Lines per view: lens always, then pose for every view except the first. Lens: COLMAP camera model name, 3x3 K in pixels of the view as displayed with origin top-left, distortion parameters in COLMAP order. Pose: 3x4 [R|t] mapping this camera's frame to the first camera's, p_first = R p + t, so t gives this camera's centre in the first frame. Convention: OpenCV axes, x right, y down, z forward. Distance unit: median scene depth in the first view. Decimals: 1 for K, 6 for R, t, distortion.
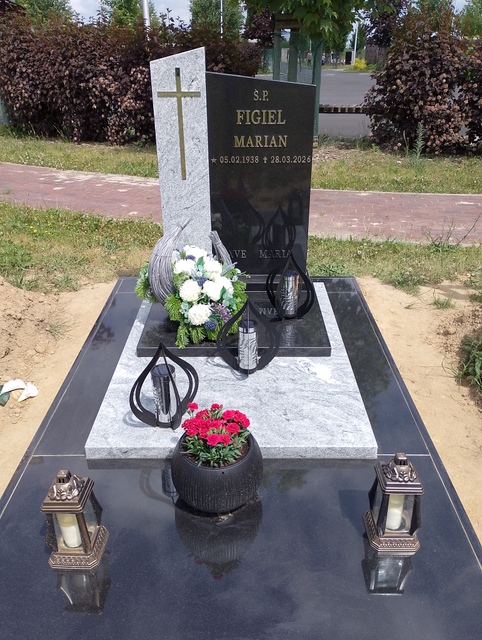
lens RADIAL K [[534.8, 0, 244.0], [0, 534.8, 323.4], [0, 0, 1]] dist [0.067624, -0.084251]
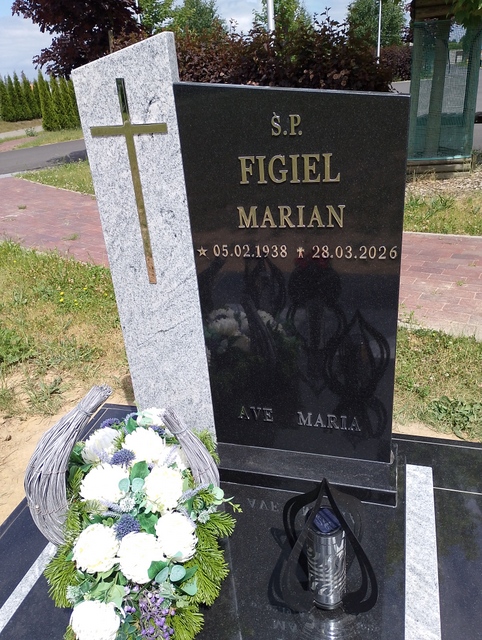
lens RADIAL K [[534.8, 0, 244.0], [0, 534.8, 323.4], [0, 0, 1]] dist [0.067624, -0.084251]
pose [[0.961678, 0.052494, -0.269110, 0.097707], [-0.057565, 0.998281, -0.010983, -0.181124], [0.268071, 0.026053, 0.963047, 0.405906]]
